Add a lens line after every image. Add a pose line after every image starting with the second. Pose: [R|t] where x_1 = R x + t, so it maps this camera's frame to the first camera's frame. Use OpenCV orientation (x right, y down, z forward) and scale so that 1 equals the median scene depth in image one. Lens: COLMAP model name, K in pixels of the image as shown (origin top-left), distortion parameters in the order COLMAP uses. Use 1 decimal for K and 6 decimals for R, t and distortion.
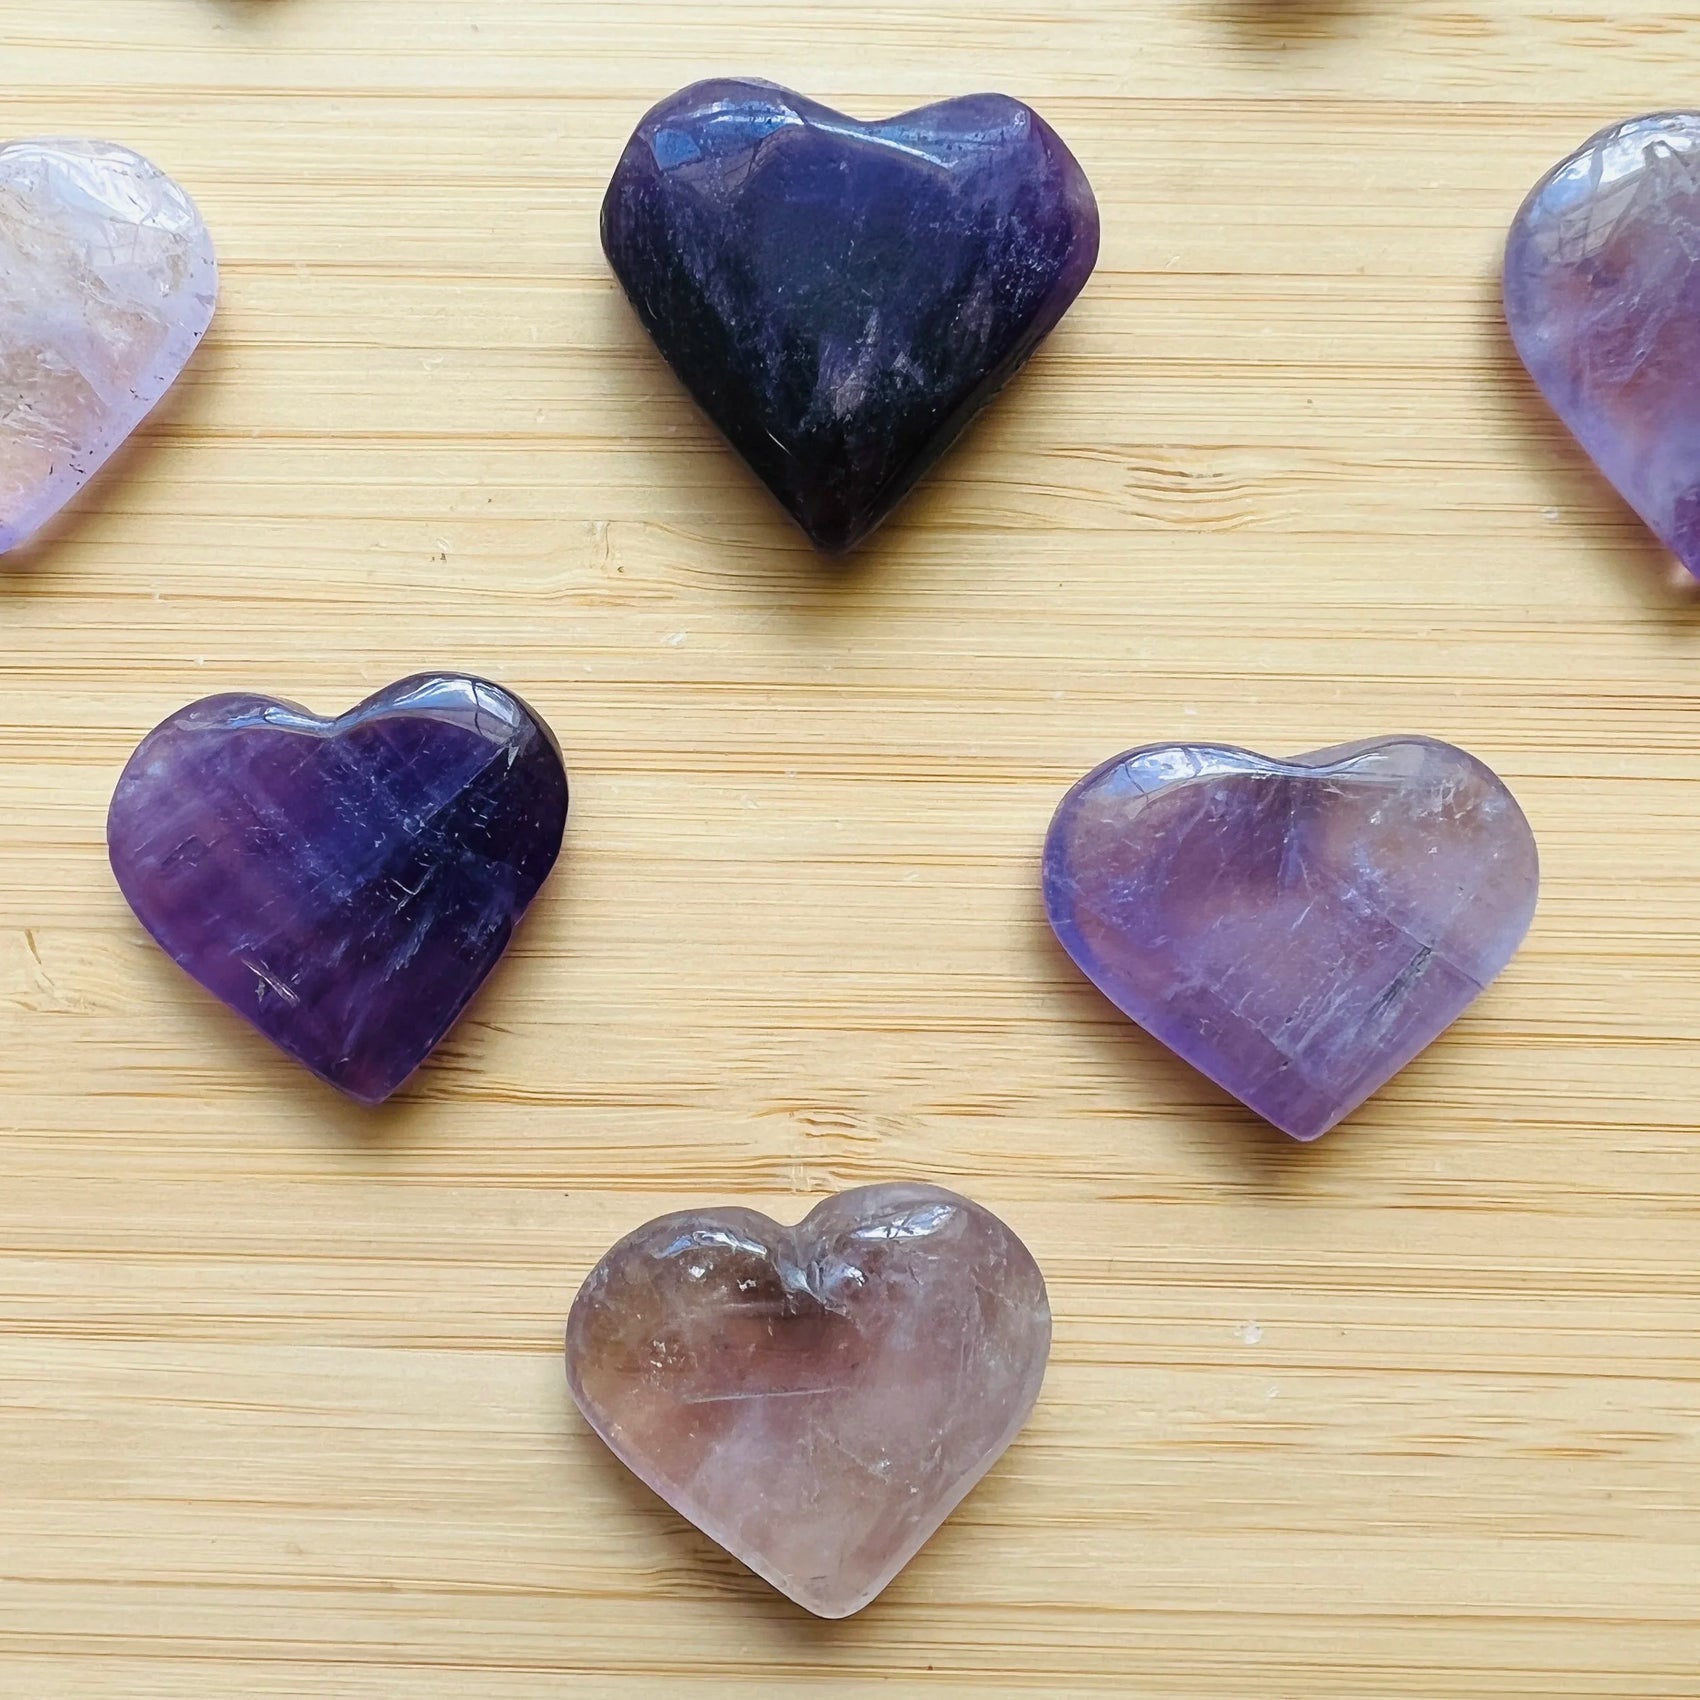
lens RADIAL K [[1749.5, 0, 617.2], [0, 1749.5, 733.5], [0, 0, 1]] dist [-0.010151, -0.012049]
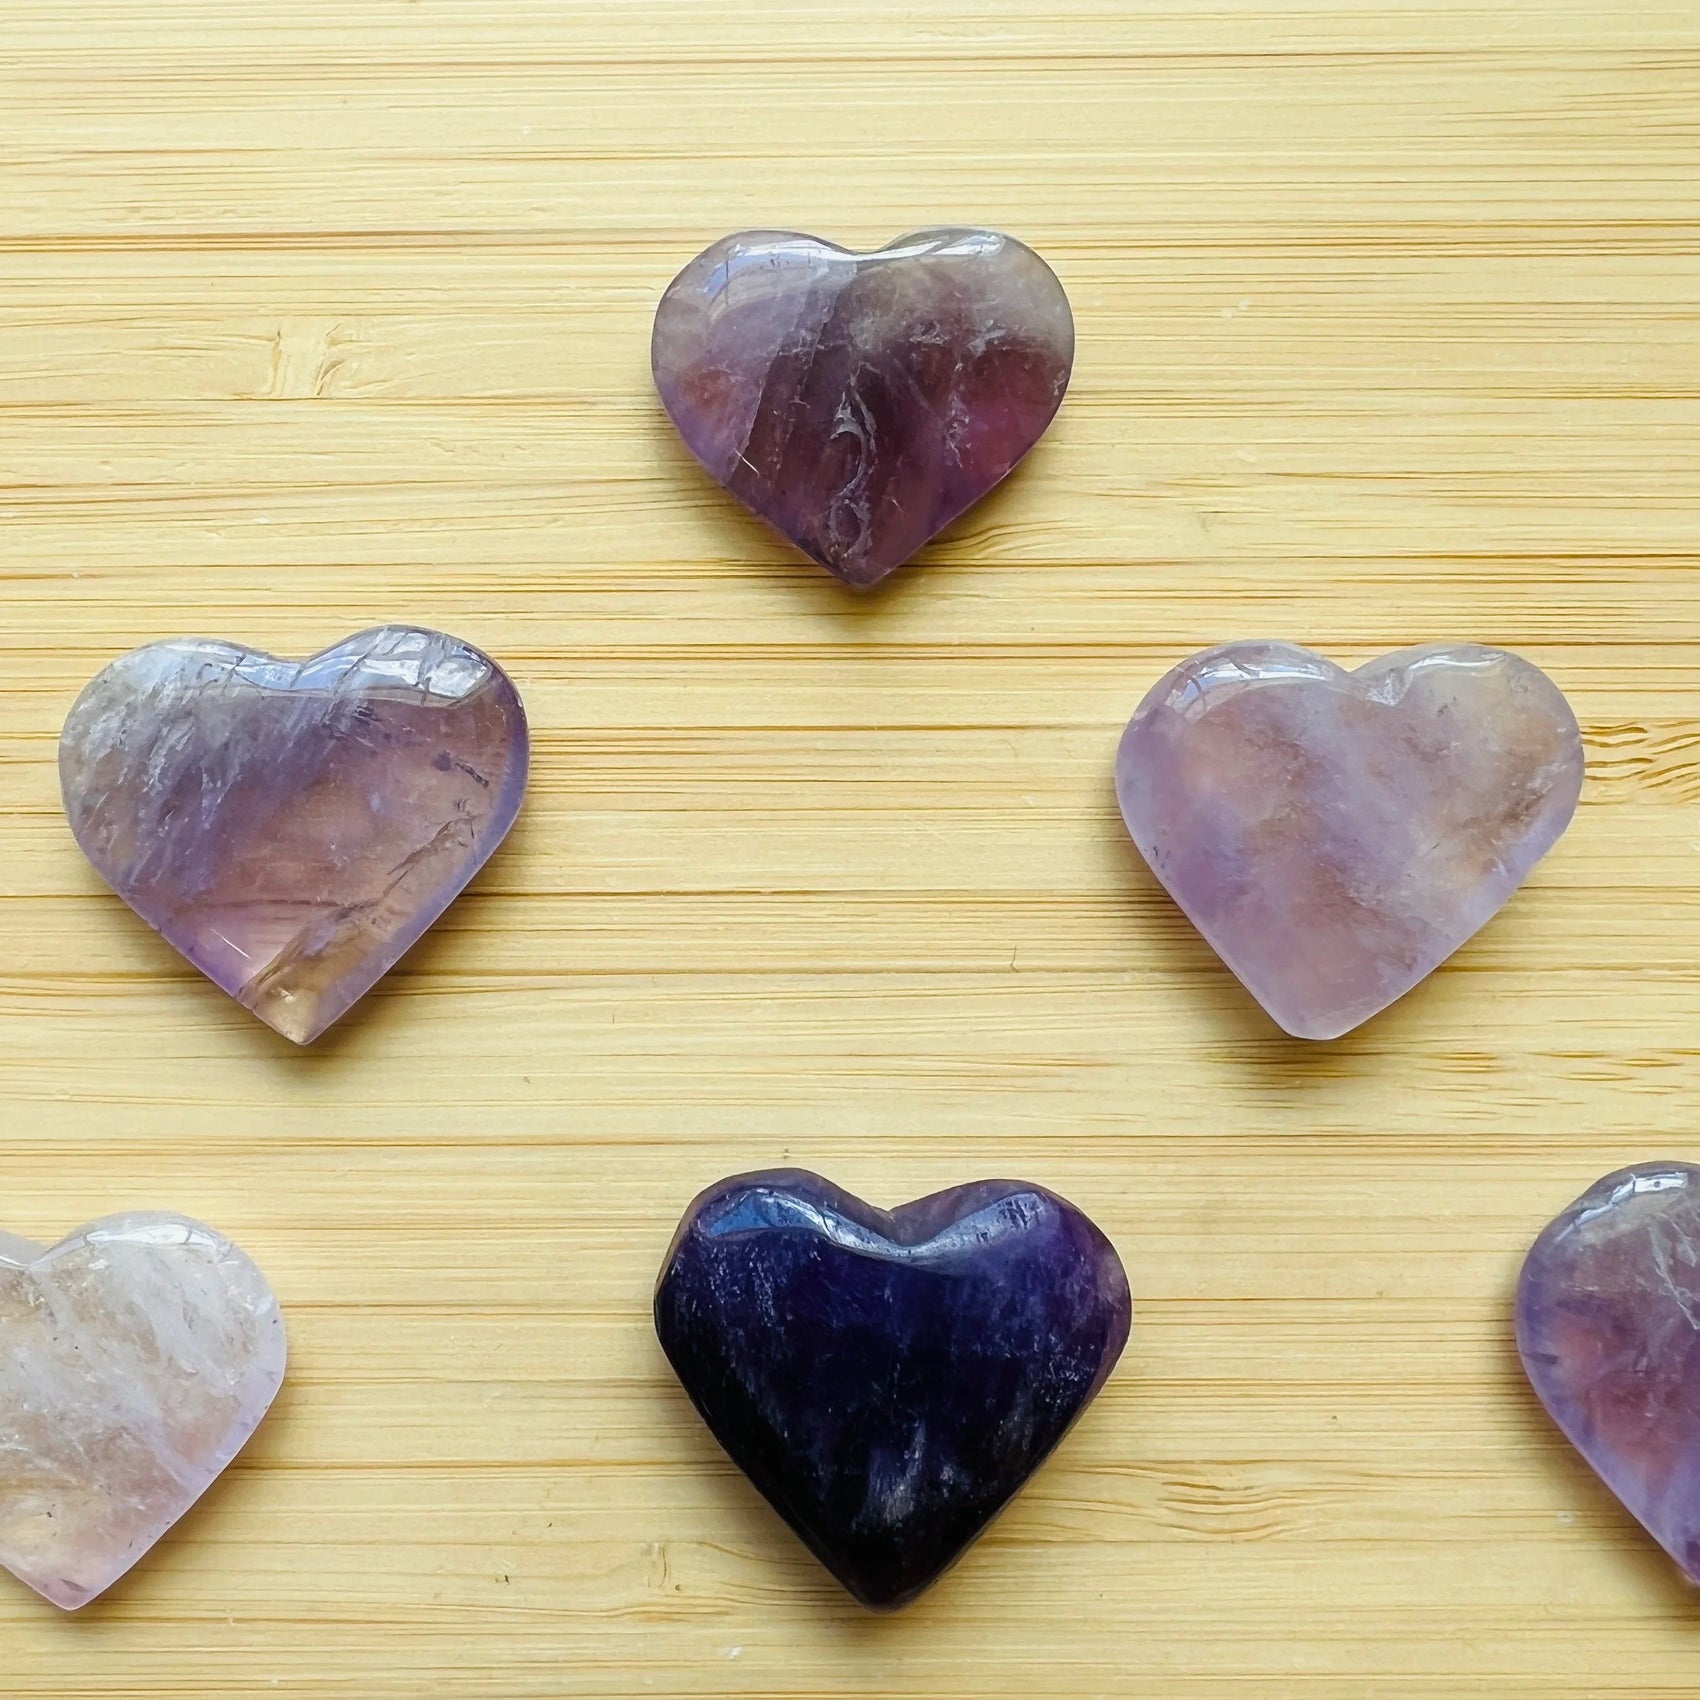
lens RADIAL K [[1749.5, 0, 617.2], [0, 1749.5, 733.5], [0, 0, 1]] dist [-0.010151, -0.012049]
pose [[0.999690, -0.024258, 0.005671, -0.027807], [0.024453, 0.999006, -0.037283, -0.569670], [-0.004761, 0.037410, 0.999289, -0.053868]]
